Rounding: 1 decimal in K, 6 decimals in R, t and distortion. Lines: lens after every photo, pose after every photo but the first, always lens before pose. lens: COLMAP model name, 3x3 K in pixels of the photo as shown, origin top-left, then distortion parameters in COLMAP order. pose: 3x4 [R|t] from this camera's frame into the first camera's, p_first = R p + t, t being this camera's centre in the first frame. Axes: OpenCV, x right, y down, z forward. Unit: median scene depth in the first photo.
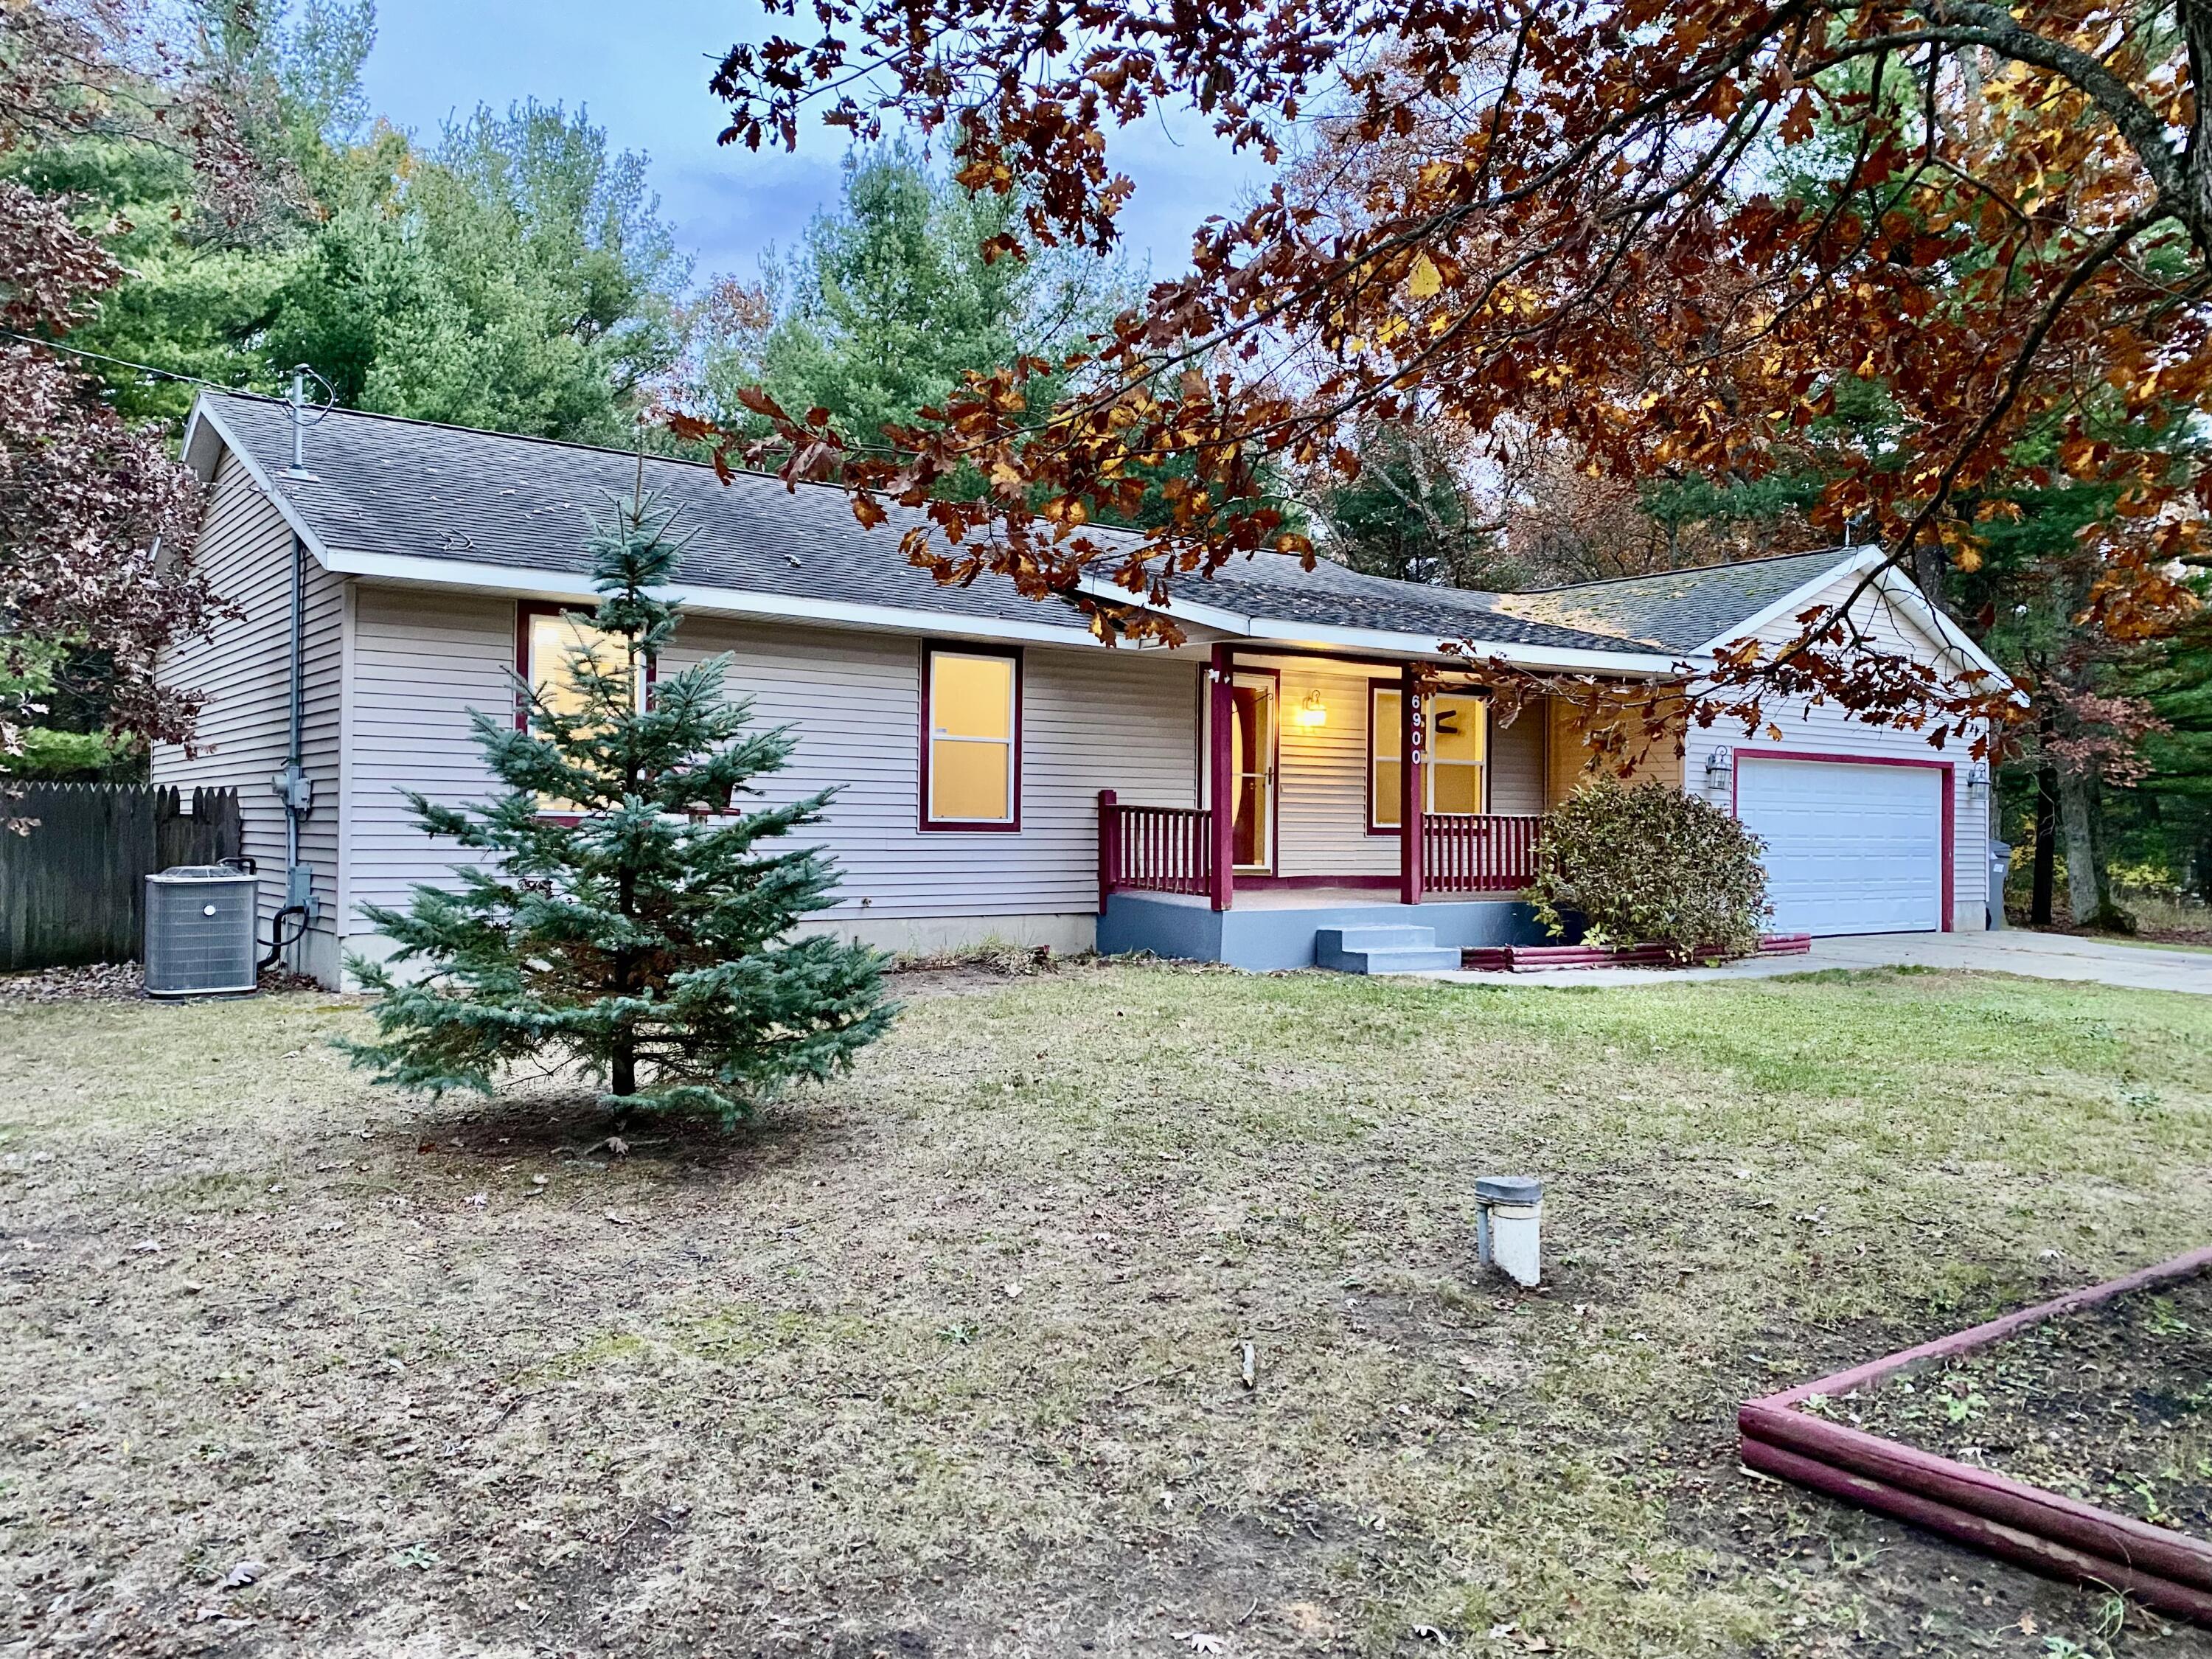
lens RADIAL K [[1666.2, 0, 1106.0], [0, 1666.2, 829.5], [0, 0, 1]] dist [0.060934, -0.066050]
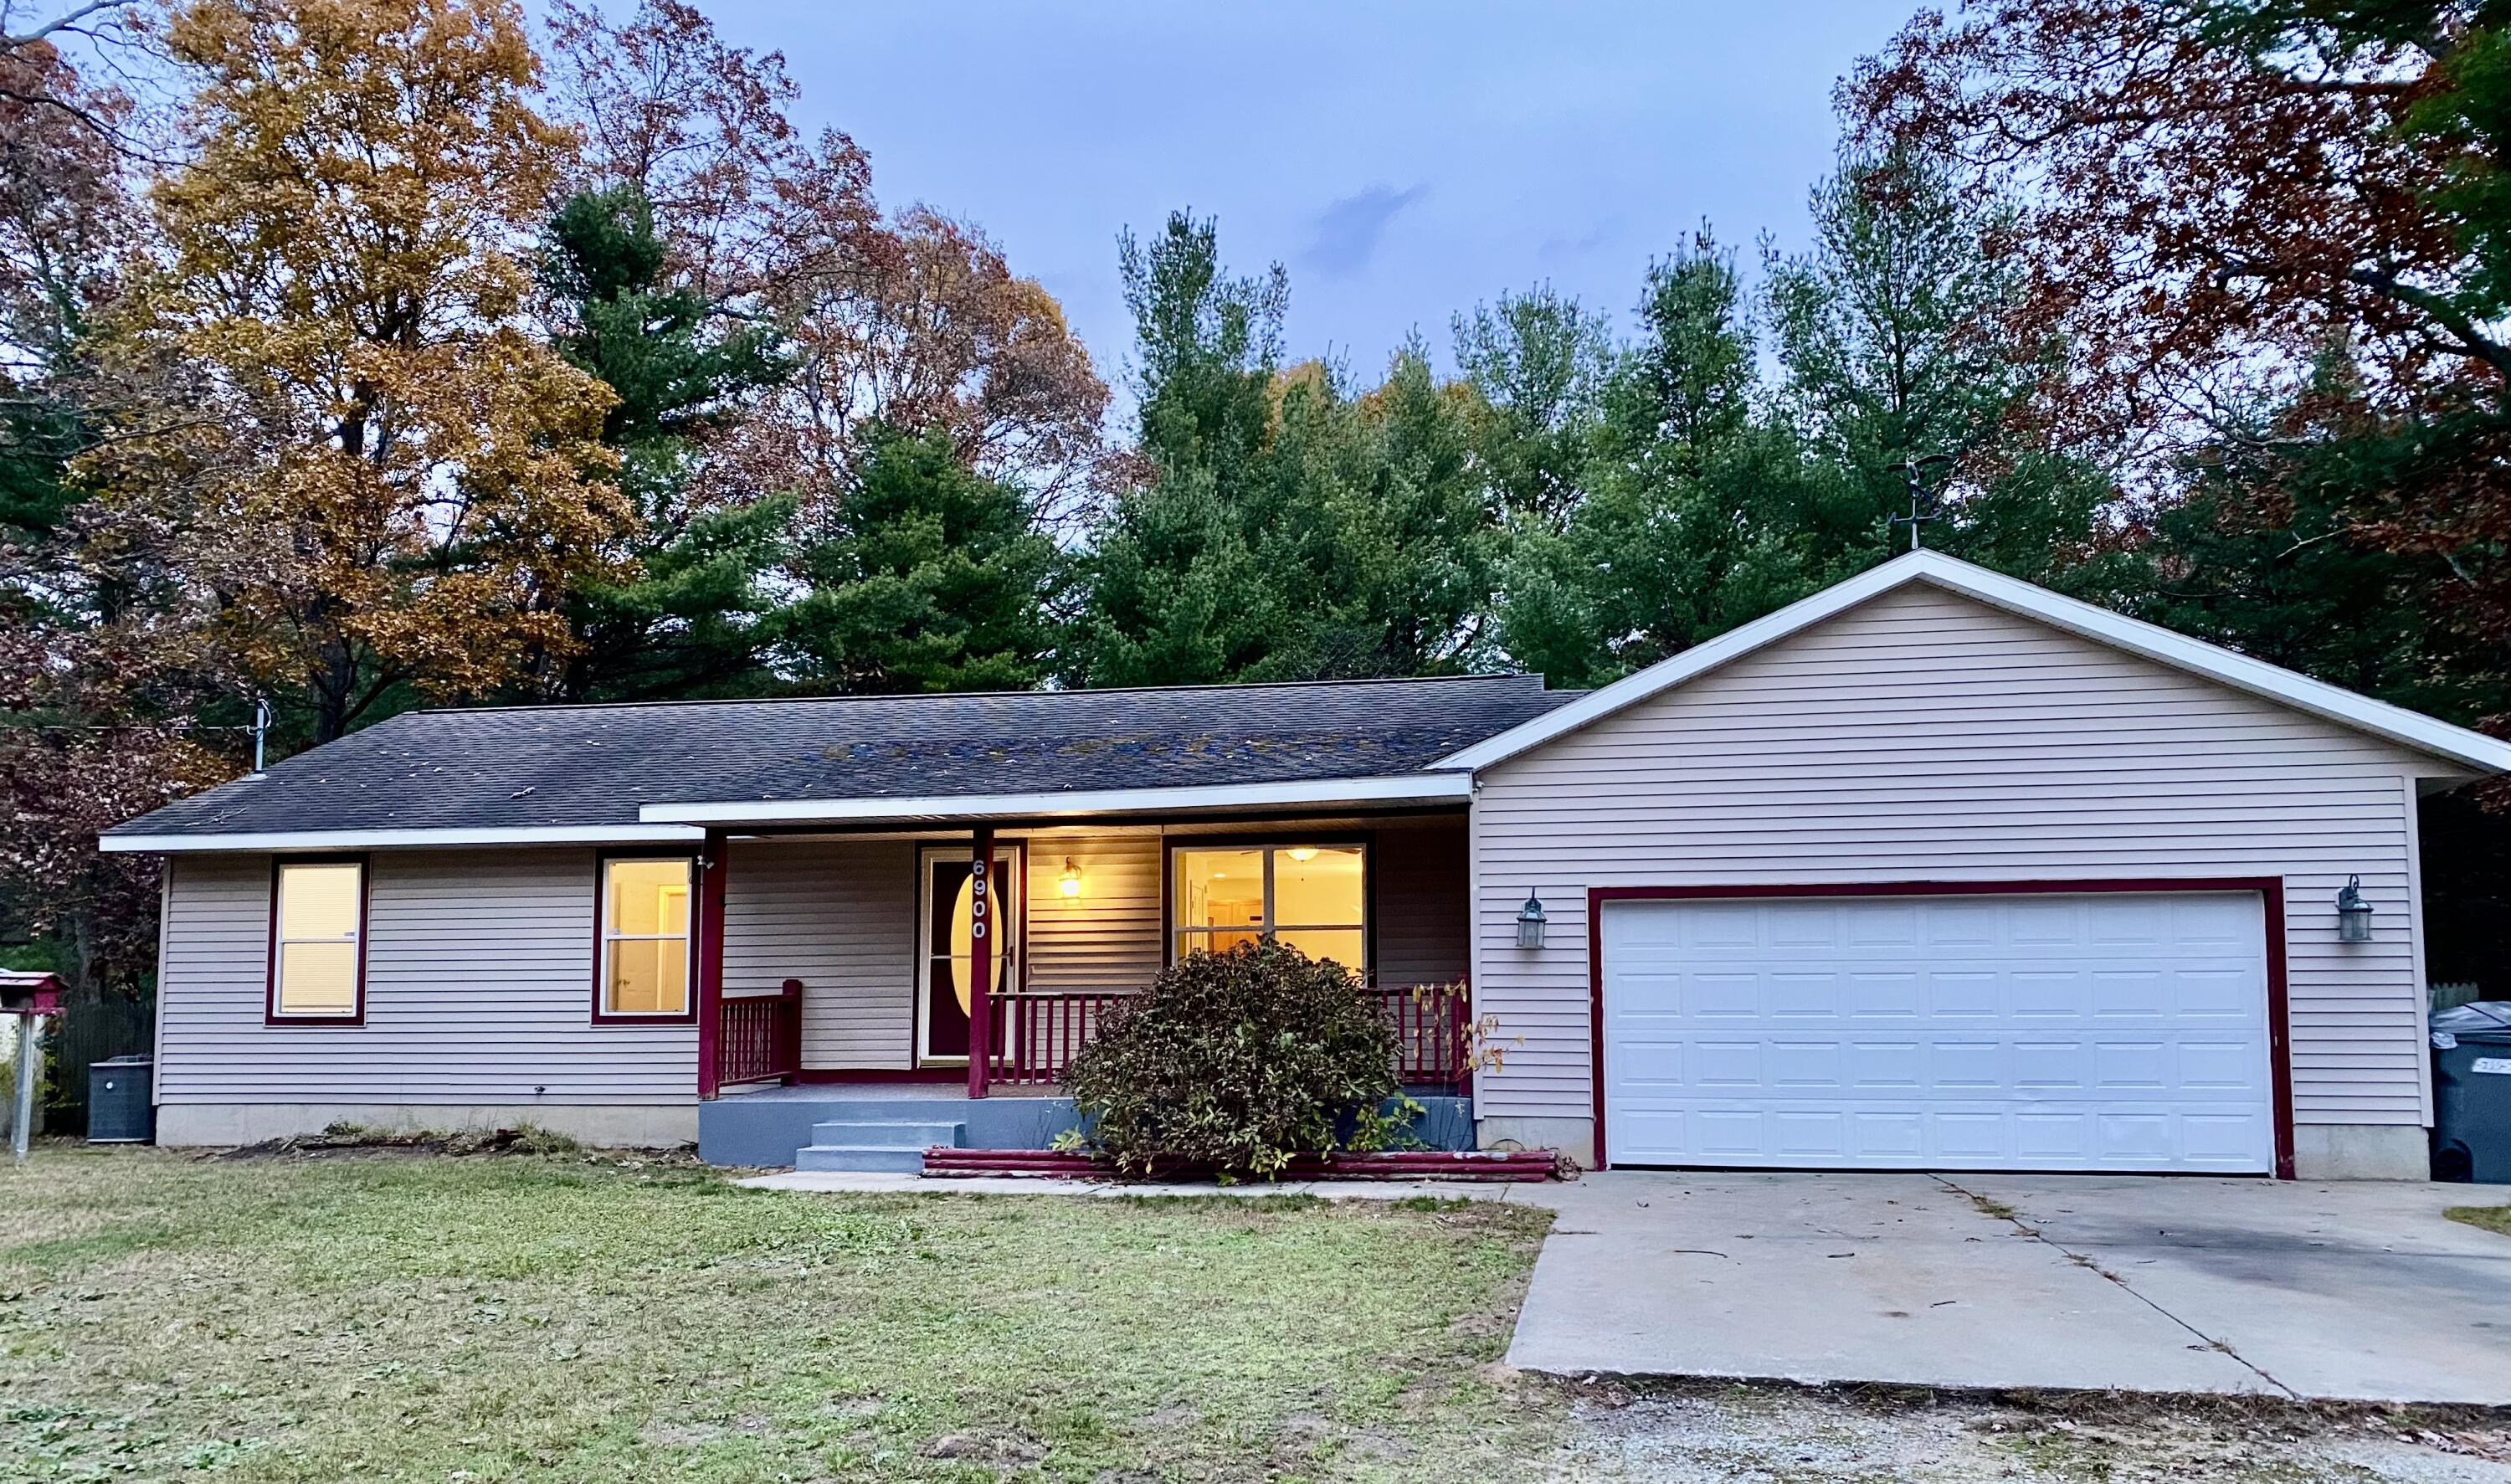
lens RADIAL K [[1888.8, 0, 1252.7], [0, 1888.8, 881.7], [0, 0, 1]] dist [0.073658, -0.092876]
pose [[0.744955, -0.063435, -0.664092, 1.211687], [0.010456, 0.996457, -0.083454, 0.018080], [0.667032, 0.055225, 0.742979, 0.455729]]
